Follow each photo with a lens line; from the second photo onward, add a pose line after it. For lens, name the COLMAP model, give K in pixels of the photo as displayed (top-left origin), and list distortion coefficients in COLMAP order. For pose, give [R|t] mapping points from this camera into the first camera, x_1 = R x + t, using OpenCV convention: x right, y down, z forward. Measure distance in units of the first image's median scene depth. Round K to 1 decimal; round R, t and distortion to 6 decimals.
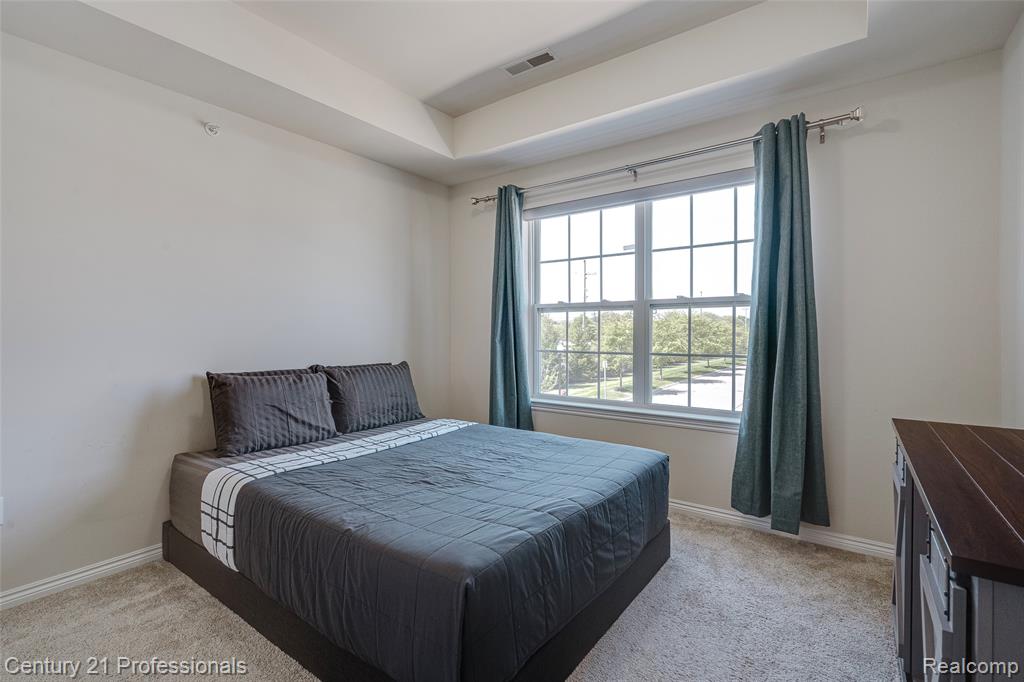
lens RADIAL K [[466.5, 0, 503.2], [0, 466.5, 333.7], [0, 0, 1]] dist [-0.011801, 0.003718]
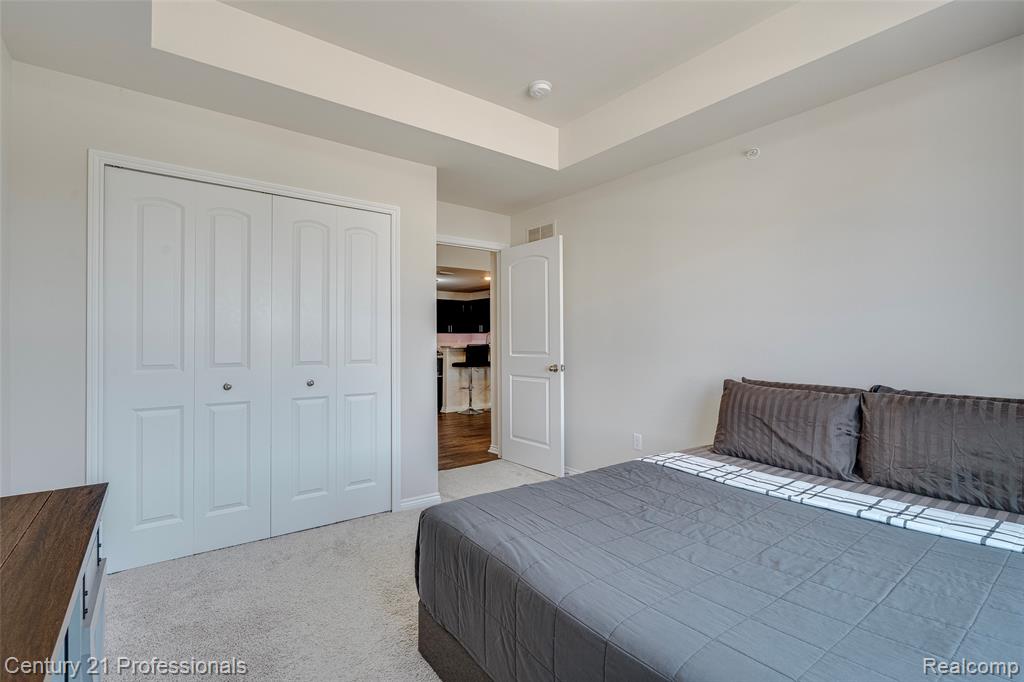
lens RADIAL K [[466.5, 0, 502.2], [0, 466.5, 338.2], [0, 0, 1]] dist [-0.011801, 0.003718]
pose [[-0.286001, 0.002258, -0.958227, 0.515124], [-0.002135, 0.999993, 0.002994, -0.011149], [0.958227, 0.002902, -0.285994, 0.668540]]
